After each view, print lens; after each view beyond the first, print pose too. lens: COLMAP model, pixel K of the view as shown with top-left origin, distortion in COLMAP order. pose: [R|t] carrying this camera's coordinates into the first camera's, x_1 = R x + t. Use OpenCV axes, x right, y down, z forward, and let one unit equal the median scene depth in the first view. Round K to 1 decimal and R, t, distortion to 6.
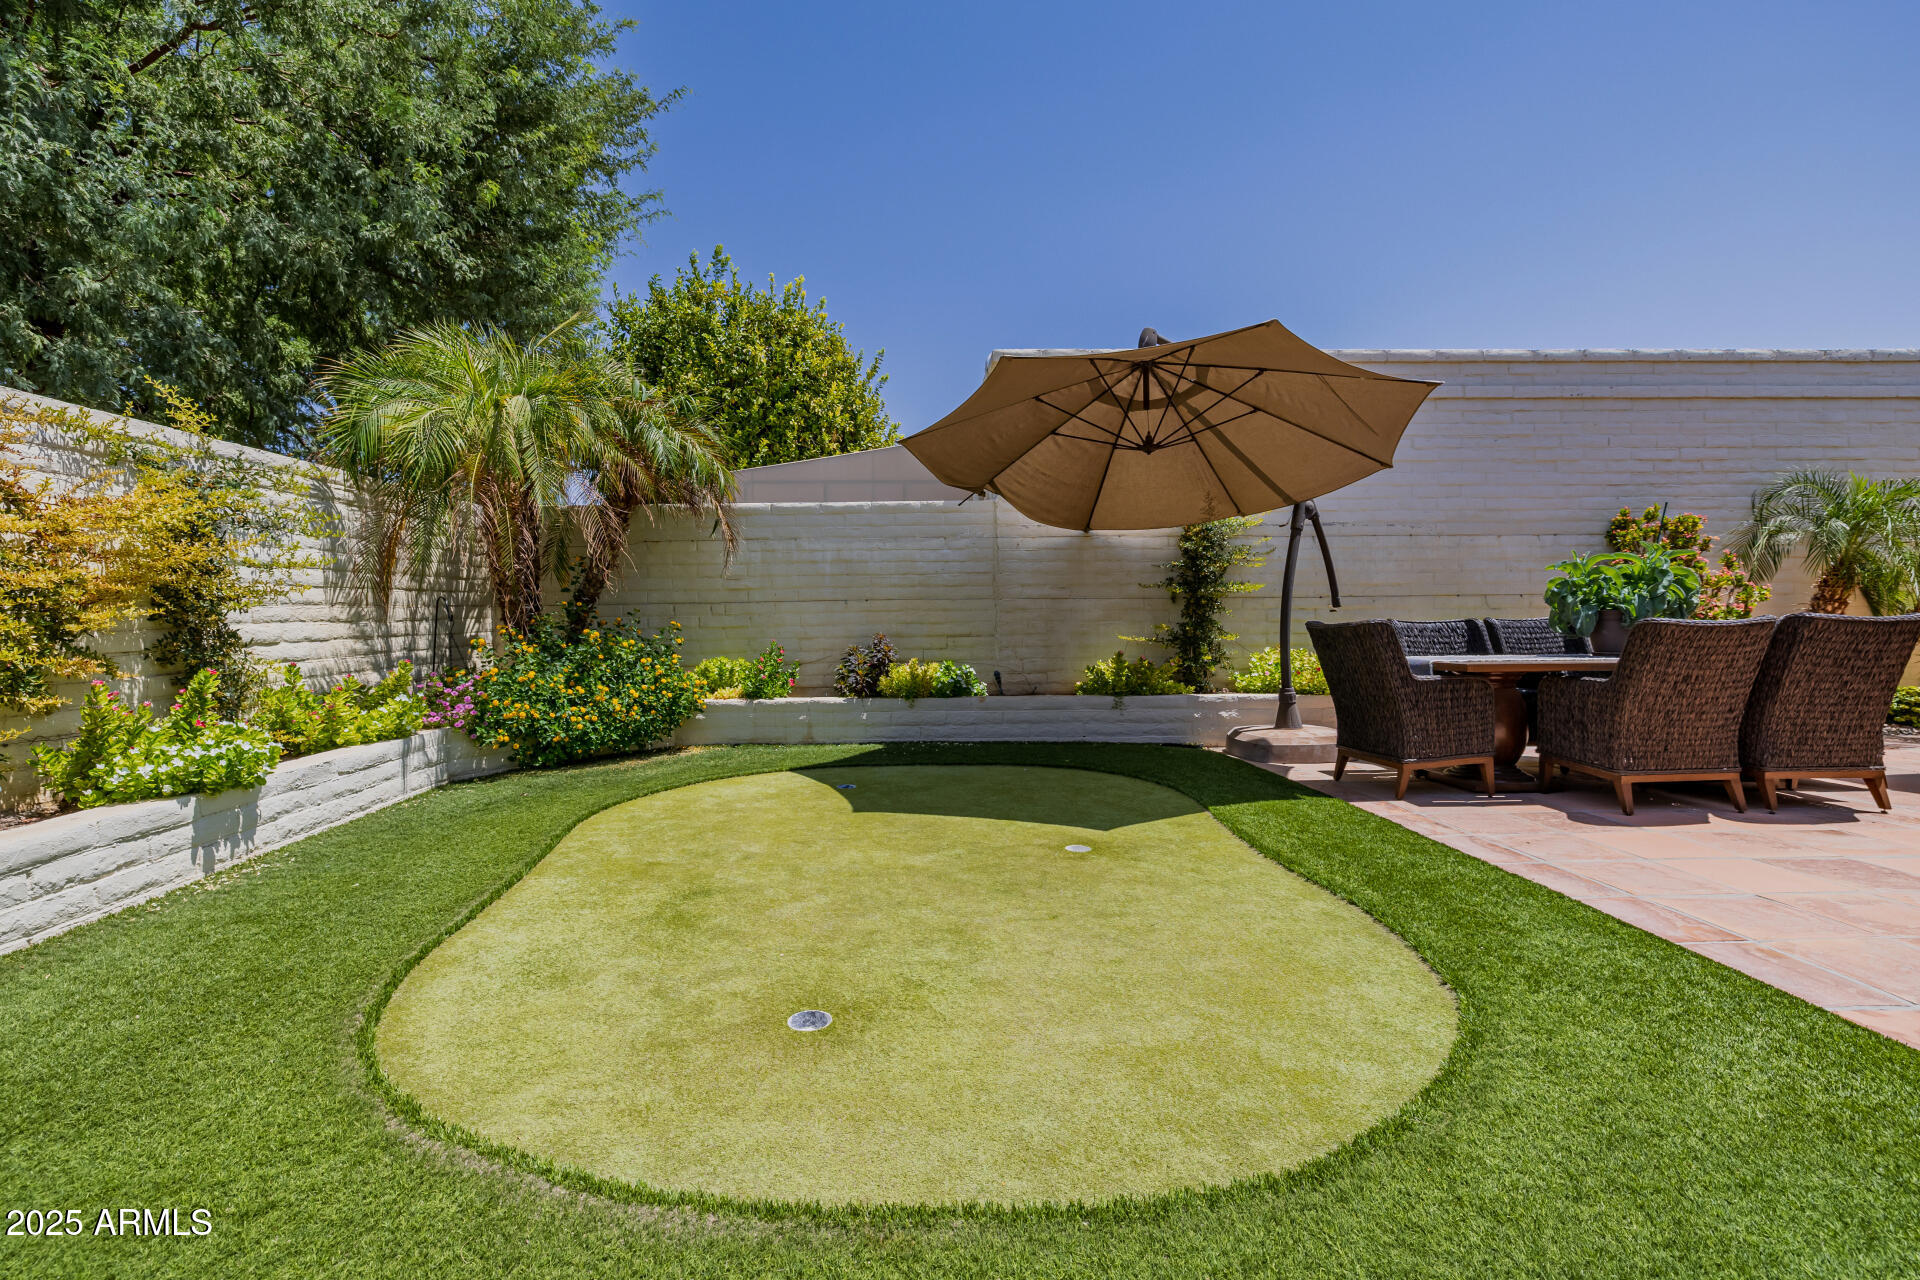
lens RADIAL K [[833.0, 0, 919.5], [0, 833.0, 666.2], [0, 0, 1]] dist [-0.009855, -0.000333]
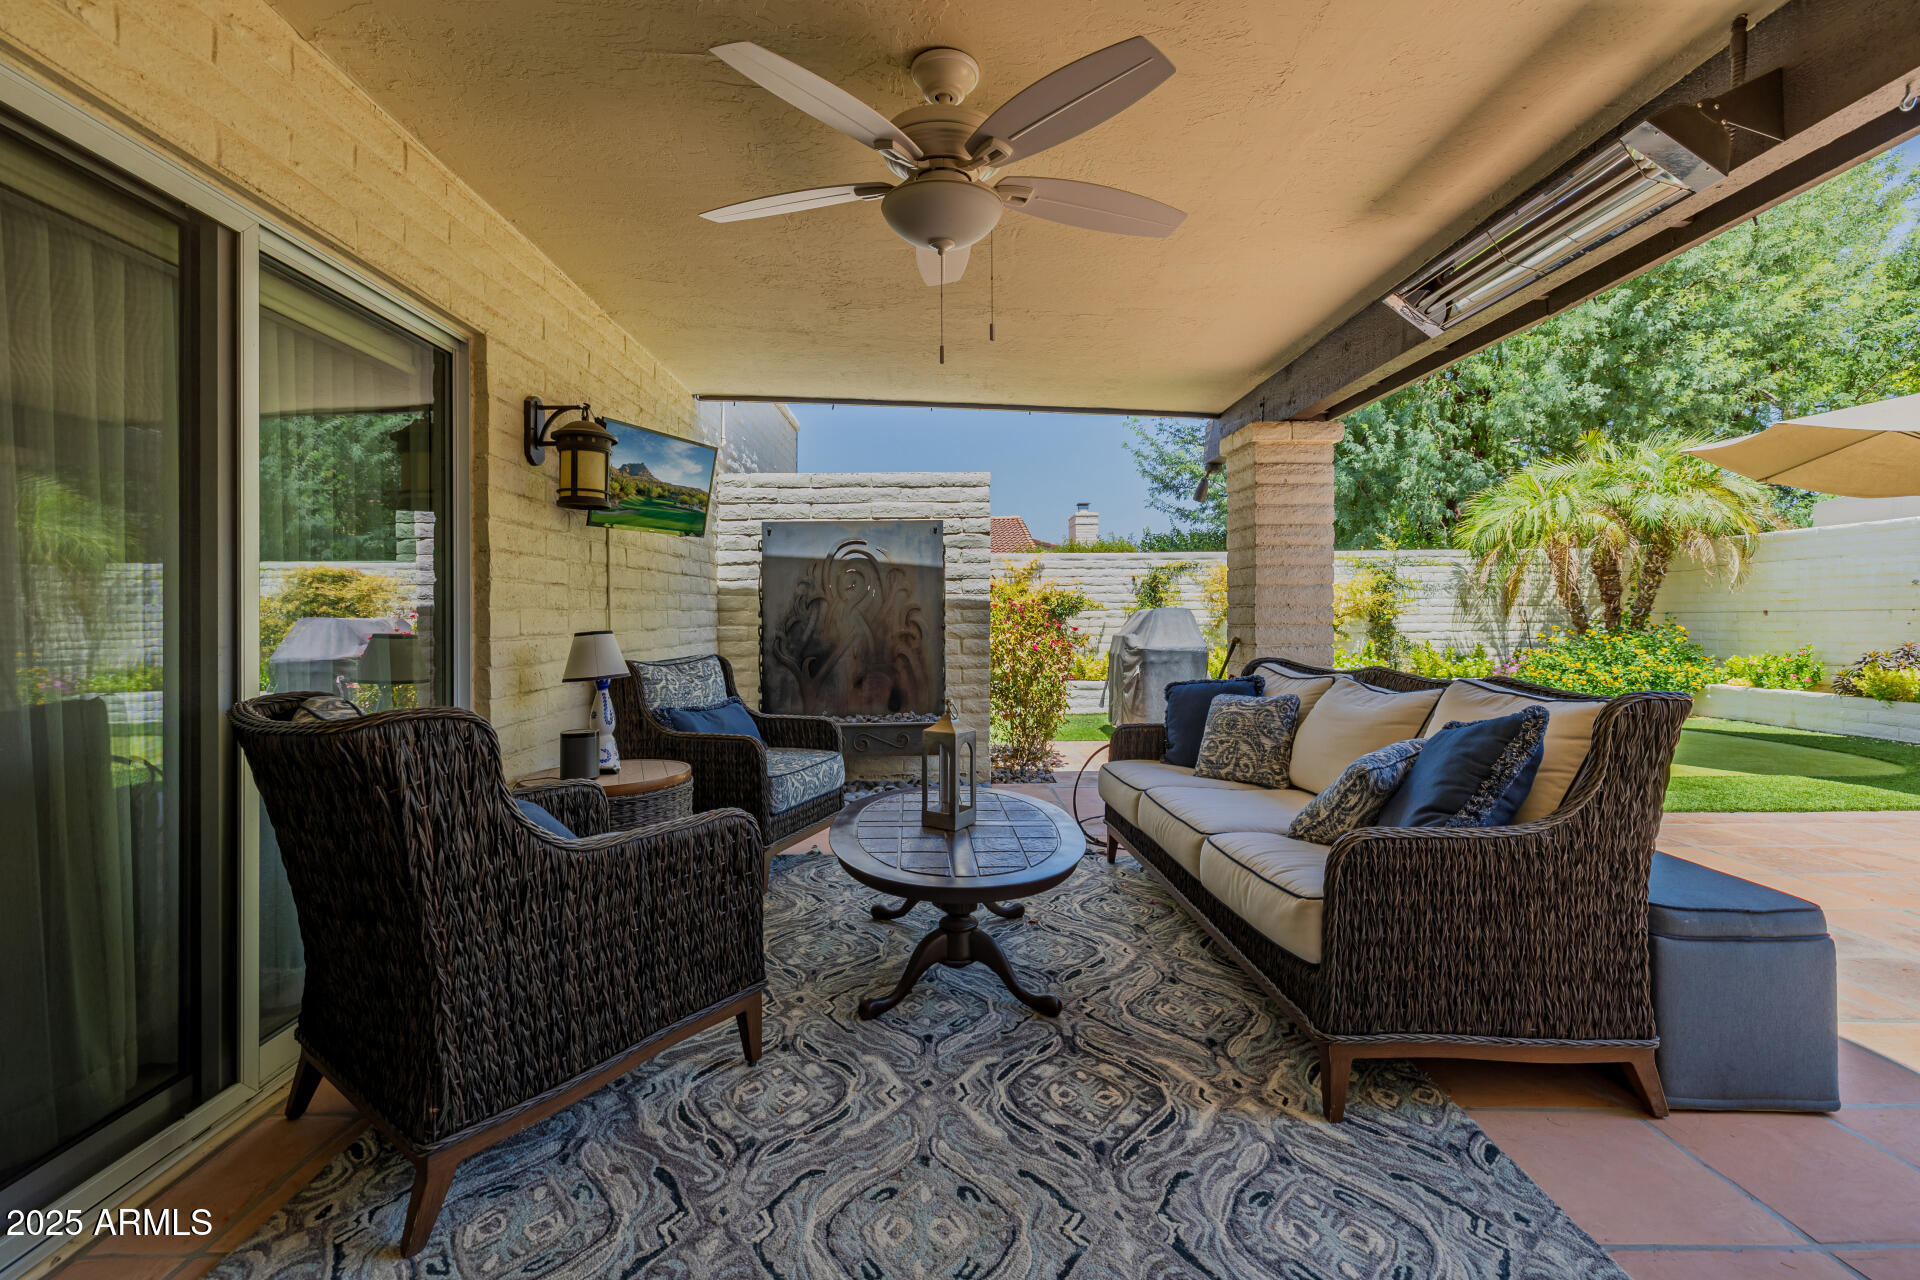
lens RADIAL K [[833.0, 0, 892.7], [0, 833.0, 613.8], [0, 0, 1]] dist [-0.009855, -0.000333]
pose [[-0.058182, 0.011107, -0.998244, 1.161388], [-0.057173, 0.998260, 0.014439, -0.017172], [0.996668, 0.057913, -0.057445, -0.262062]]
